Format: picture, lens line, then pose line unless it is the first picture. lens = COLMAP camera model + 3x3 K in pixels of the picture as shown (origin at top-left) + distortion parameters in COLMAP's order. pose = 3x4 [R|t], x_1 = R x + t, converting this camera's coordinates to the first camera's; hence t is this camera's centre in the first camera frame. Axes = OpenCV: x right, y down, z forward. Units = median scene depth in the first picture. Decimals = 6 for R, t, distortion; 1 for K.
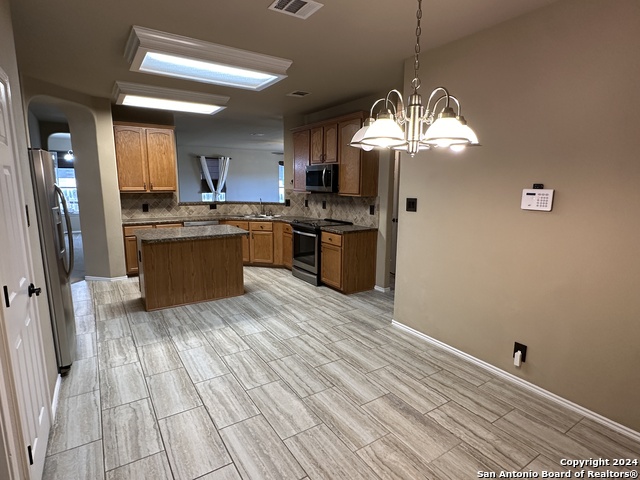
lens RADIAL K [[350.0, 0, 320.0], [0, 350.0, 240.0], [0, 0, 1]] dist [-0.007103, -0.000702]
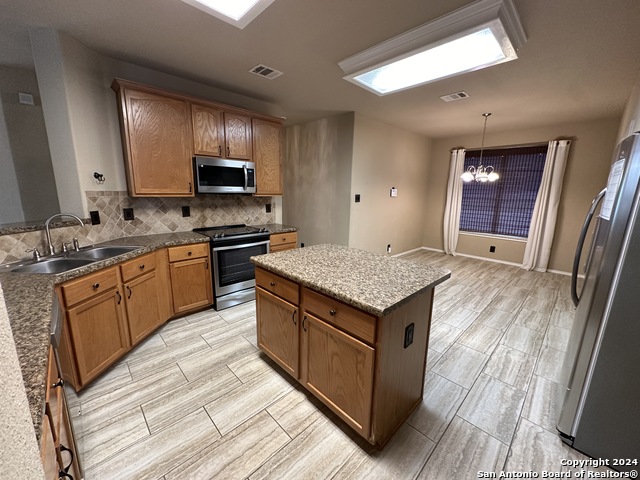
lens RADIAL K [[256.4, 0, 320.0], [0, 256.4, 240.0], [0, 0, 1]] dist [-0.001440, 0.000098]
pose [[-0.186943, -0.199354, 0.961930, -0.750704], [0.138436, 0.964075, 0.226703, -0.164472], [-0.972568, 0.175547, -0.152629, 1.071754]]
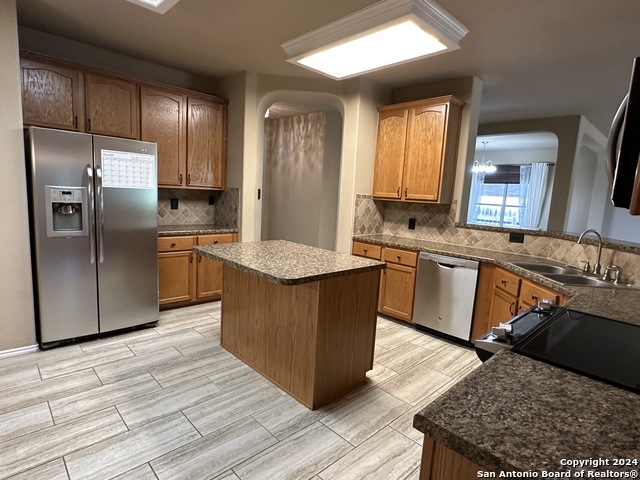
lens RADIAL K [[350.0, 0, 320.0], [0, 350.0, 240.0], [0, 0, 1]] dist [-0.007103, -0.000702]
pose [[0.183706, 0.134425, -0.973746, 0.215386], [-0.215891, 0.971936, 0.093445, -0.114432], [0.958980, 0.193057, 0.207572, 0.903358]]
